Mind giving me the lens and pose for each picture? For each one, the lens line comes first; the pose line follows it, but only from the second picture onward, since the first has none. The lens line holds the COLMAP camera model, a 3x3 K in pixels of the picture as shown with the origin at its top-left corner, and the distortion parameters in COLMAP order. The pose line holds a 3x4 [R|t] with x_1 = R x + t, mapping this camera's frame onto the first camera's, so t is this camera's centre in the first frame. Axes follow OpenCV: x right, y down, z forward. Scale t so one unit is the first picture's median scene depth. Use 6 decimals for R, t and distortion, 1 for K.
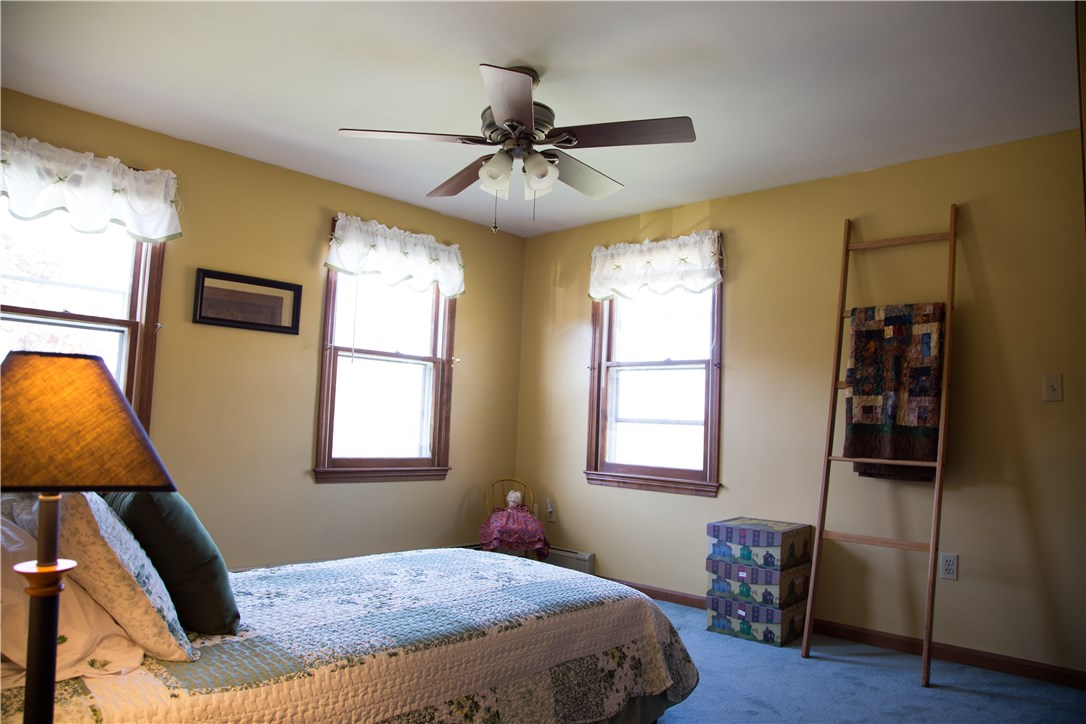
lens RADIAL K [[760.1, 0, 541.3], [0, 760.1, 369.5], [0, 0, 1]] dist [-0.054659, 0.016546]
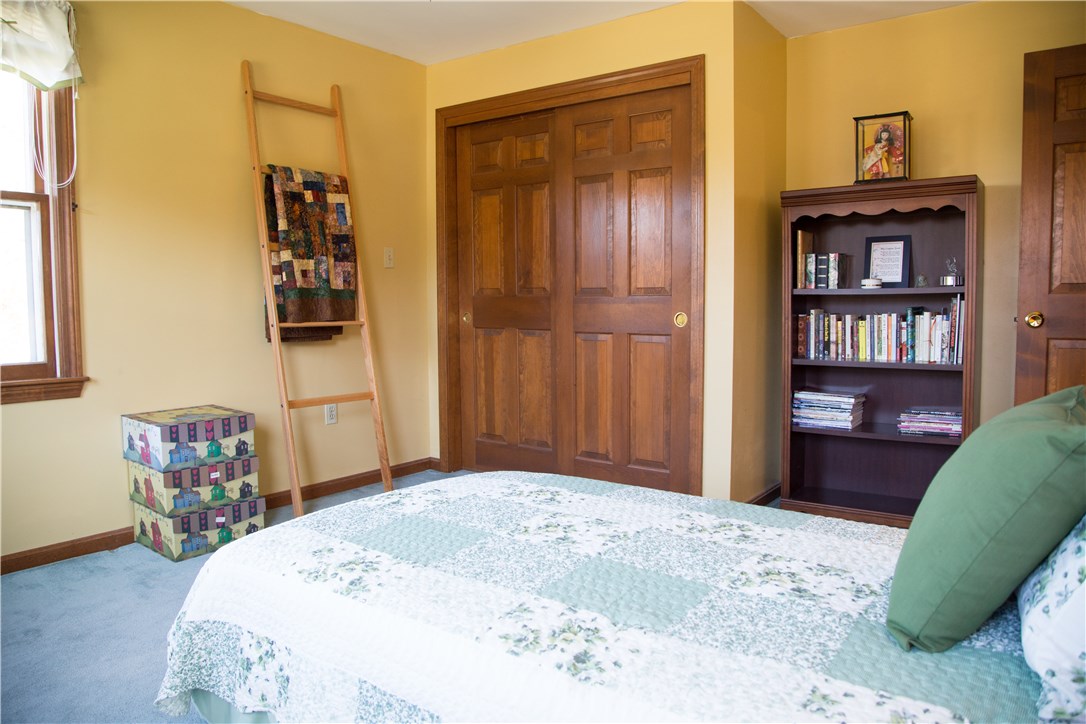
lens RADIAL K [[760.1, 0, 537.3], [0, 760.1, 356.4], [0, 0, 1]] dist [-0.054659, 0.016546]
pose [[-0.108148, -0.109111, 0.988129, -0.584564], [-0.069910, 0.992333, 0.101924, 0.037742], [-0.991674, -0.058057, -0.114947, 0.782773]]
